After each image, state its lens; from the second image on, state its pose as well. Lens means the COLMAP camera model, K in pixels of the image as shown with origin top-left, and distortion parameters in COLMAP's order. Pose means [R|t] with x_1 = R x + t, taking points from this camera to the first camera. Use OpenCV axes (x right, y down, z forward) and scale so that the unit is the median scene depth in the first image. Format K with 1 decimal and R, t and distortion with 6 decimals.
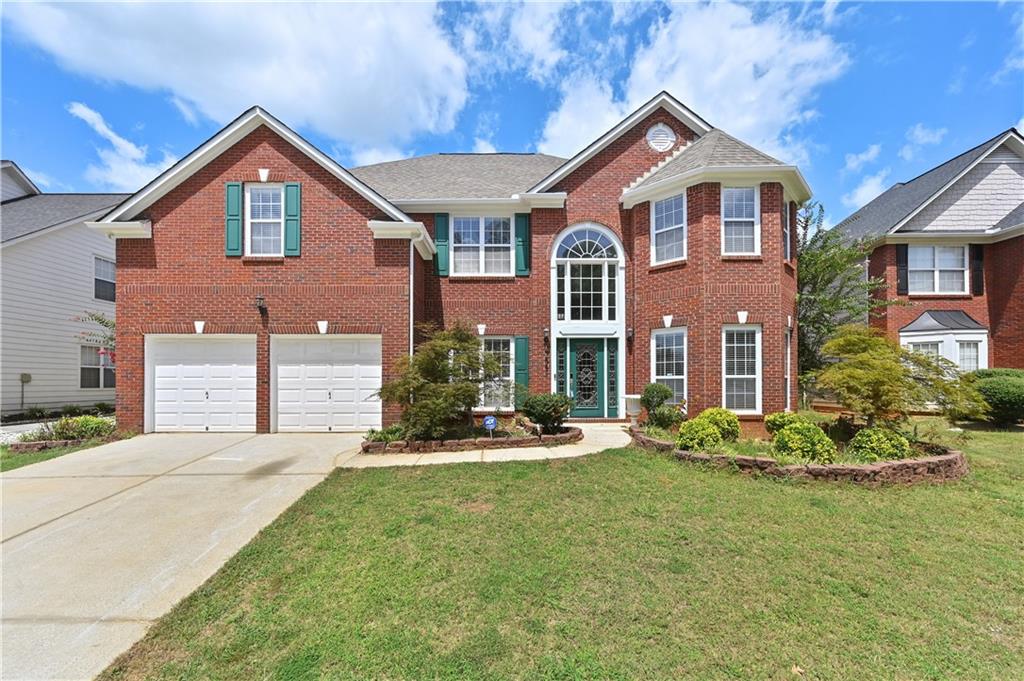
lens RADIAL K [[408.9, 0, 497.6], [0, 408.9, 378.4], [0, 0, 1]] dist [0.002388, -0.001297]
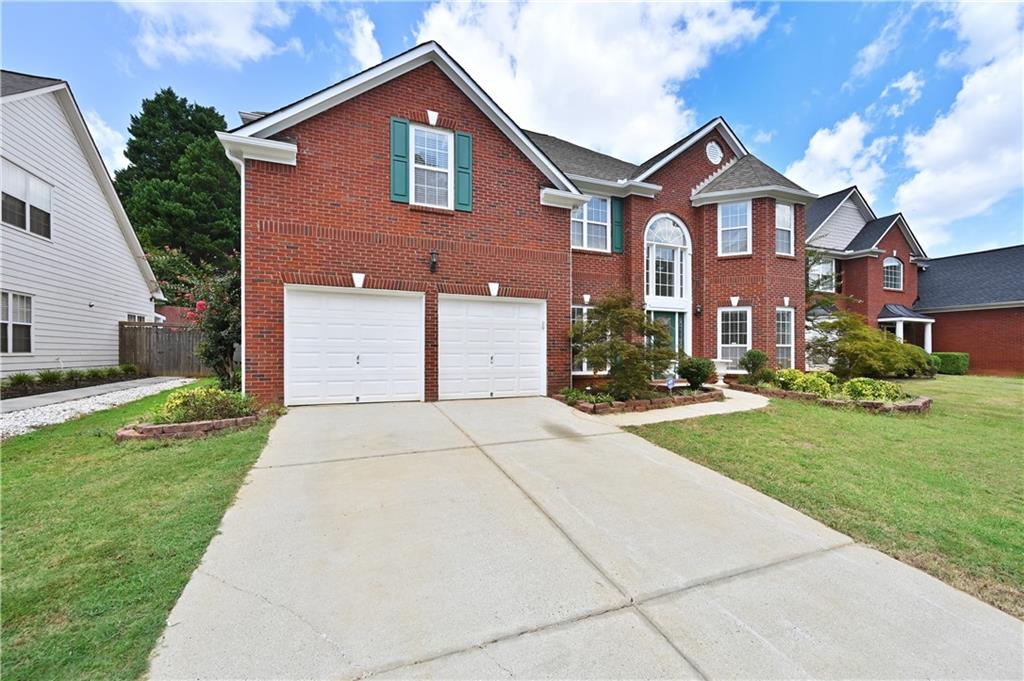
lens RADIAL K [[408.9, 0, 503.0], [0, 408.9, 348.0], [0, 0, 1]] dist [0.002388, -0.001297]
pose [[0.927850, 0.009100, 0.372843, -0.698579], [-0.009771, 0.999952, -0.000091, 0.012235], [-0.372826, -0.003559, 0.927894, 0.088243]]
